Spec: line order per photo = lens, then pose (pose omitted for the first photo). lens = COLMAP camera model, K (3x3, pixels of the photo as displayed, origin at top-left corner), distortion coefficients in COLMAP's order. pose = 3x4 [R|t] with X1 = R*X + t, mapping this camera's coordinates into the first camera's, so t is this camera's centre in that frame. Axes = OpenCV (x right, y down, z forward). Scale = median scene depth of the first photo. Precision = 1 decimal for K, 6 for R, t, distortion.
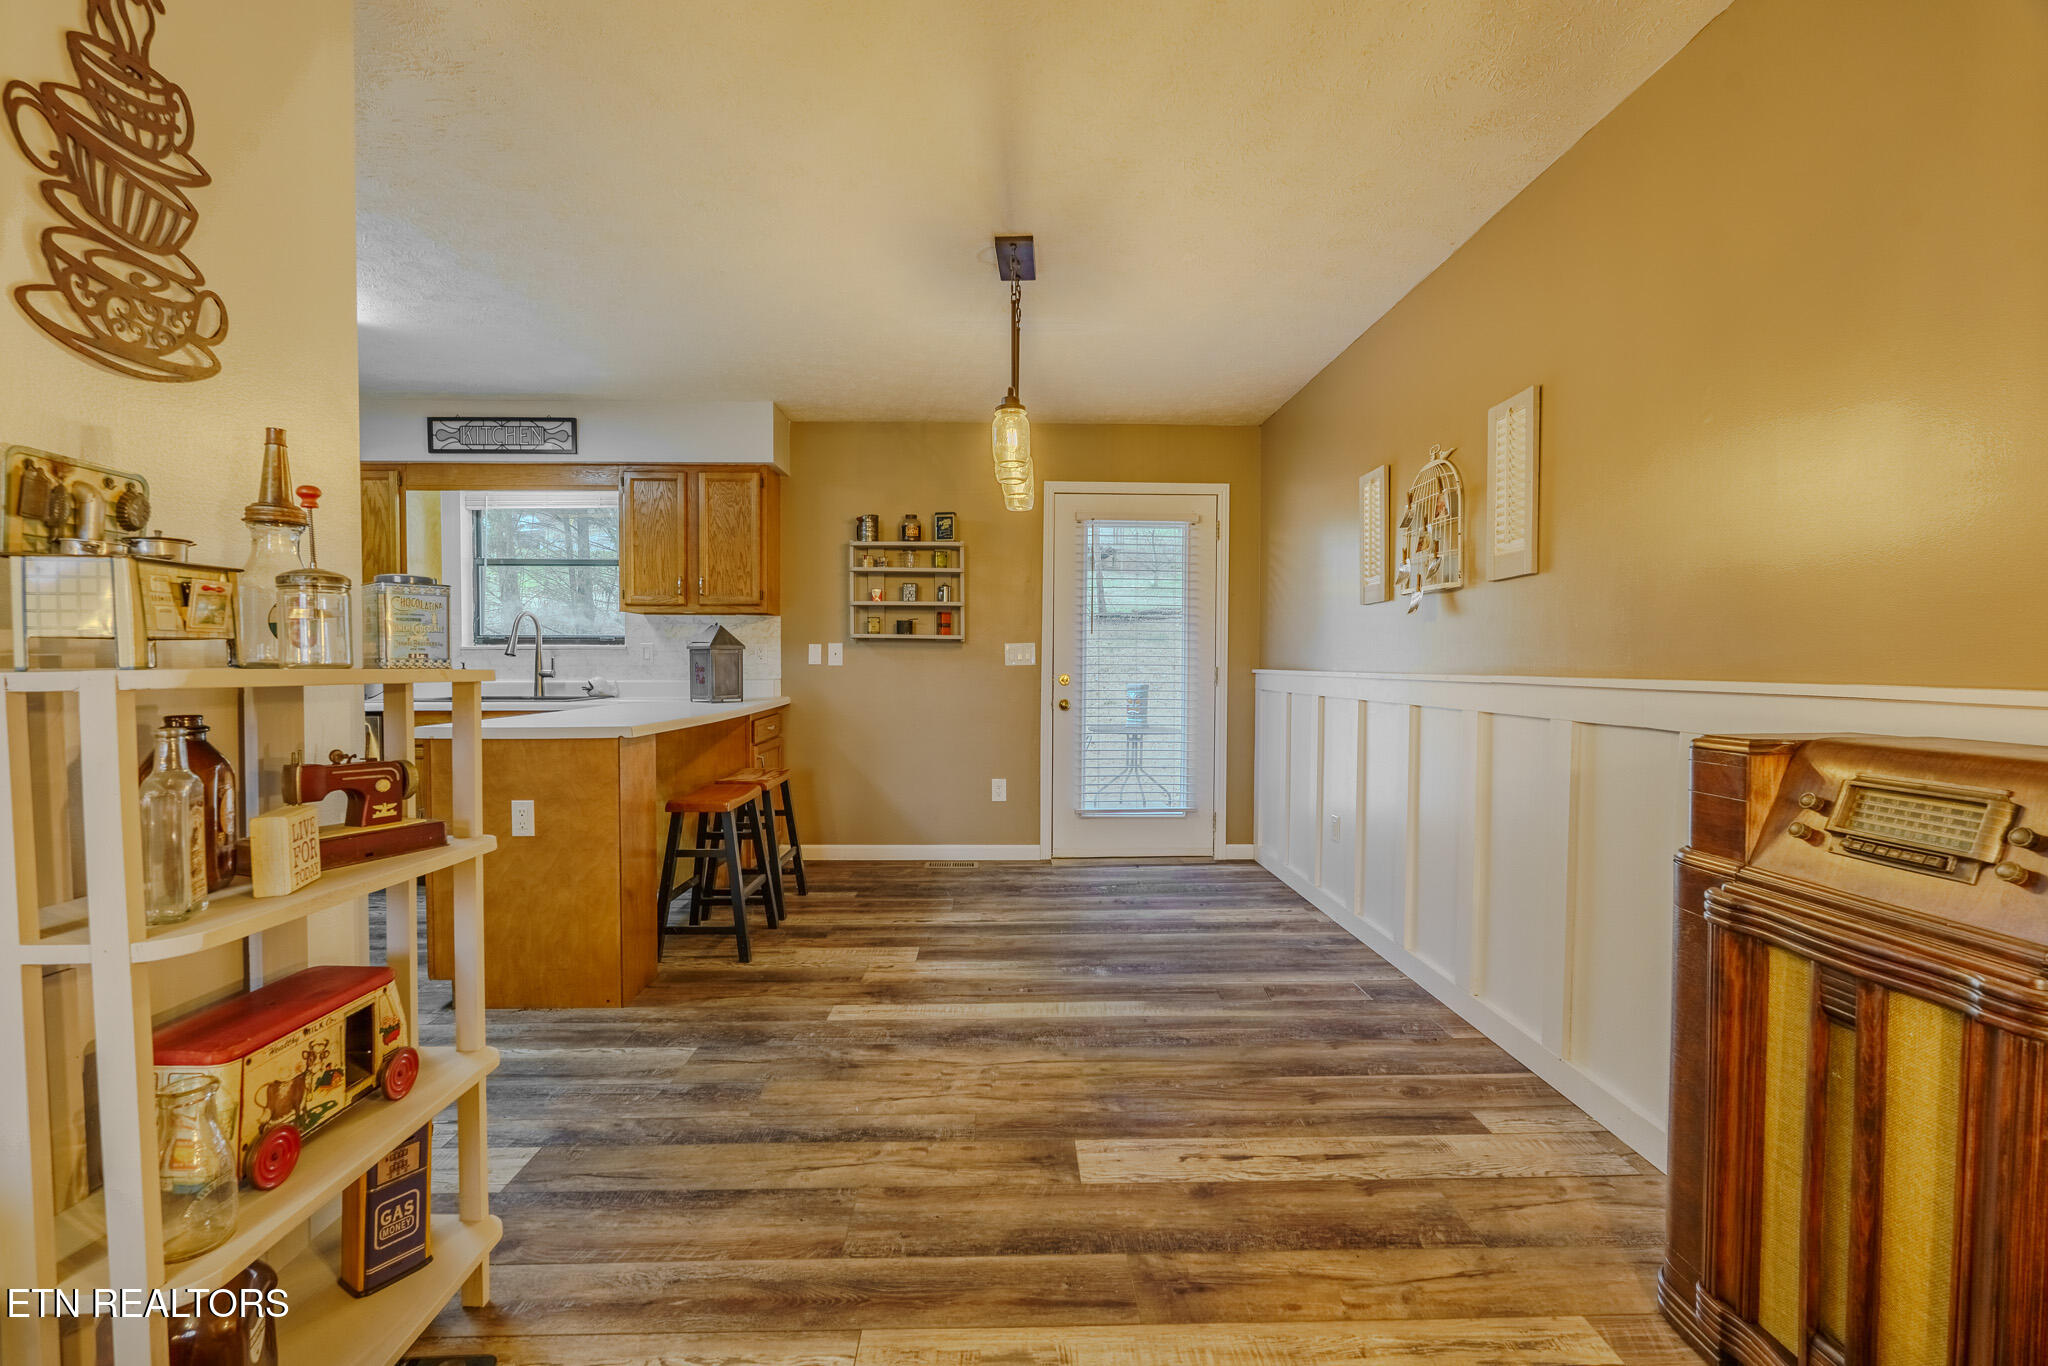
lens RADIAL K [[896.0, 0, 1016.1], [0, 896.0, 678.6], [0, 0, 1]] dist [0.000009, 0.000107]
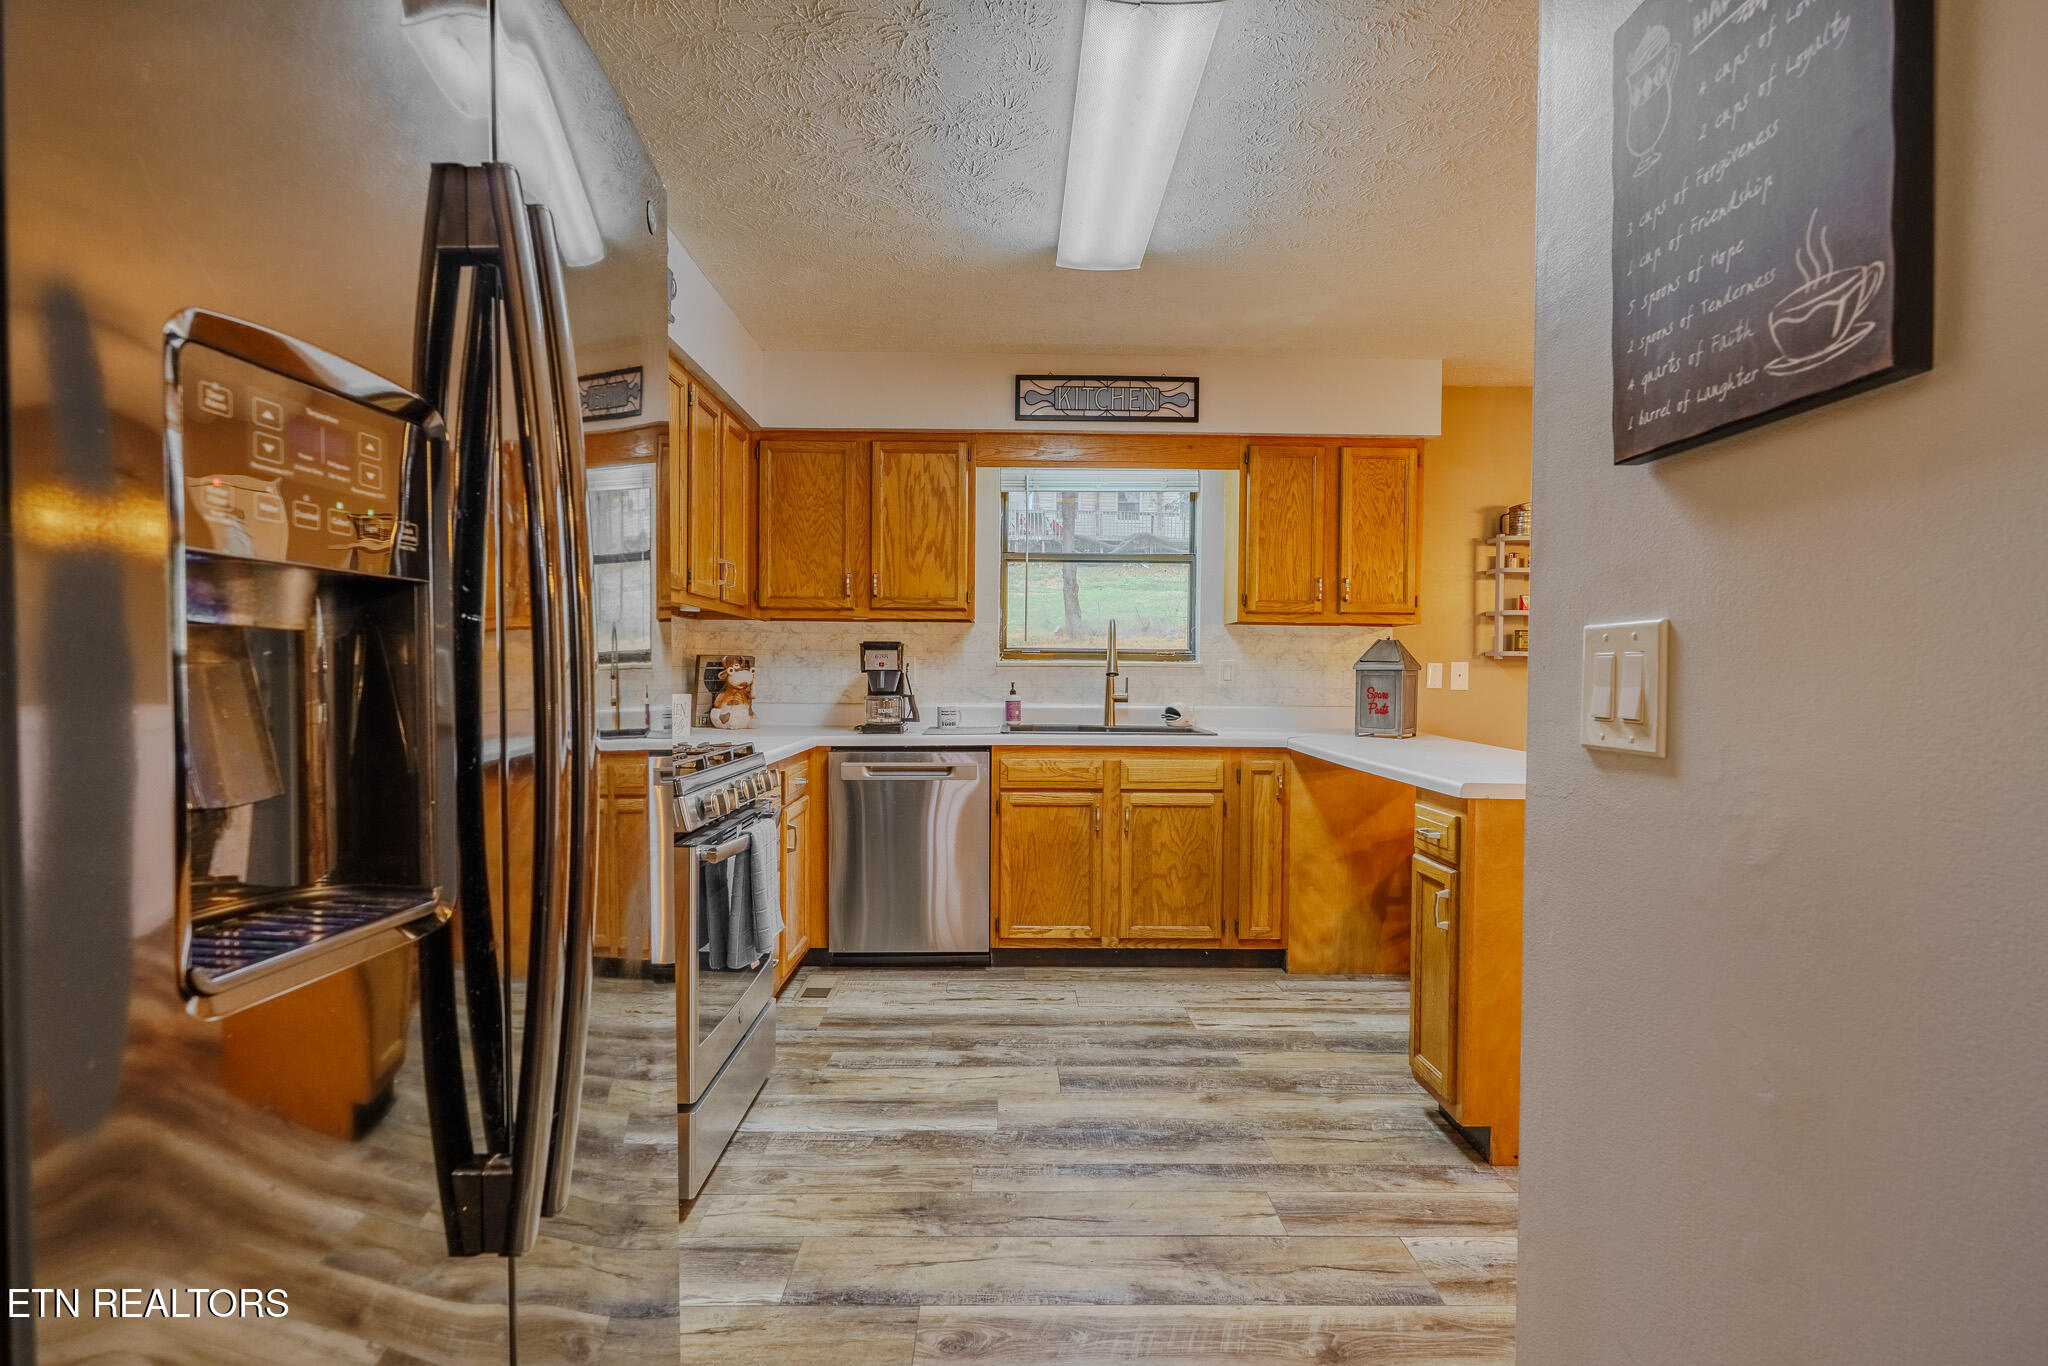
lens RADIAL K [[1049.5, 0, 1022.1], [0, 1049.5, 692.0], [0, 0, 1]] dist [-0.003170, -0.000248]
pose [[0.999829, 0.010776, -0.015013, -0.620028], [-0.010660, 0.999913, 0.007773, -0.017417], [0.015096, -0.007612, 0.999857, 0.064721]]
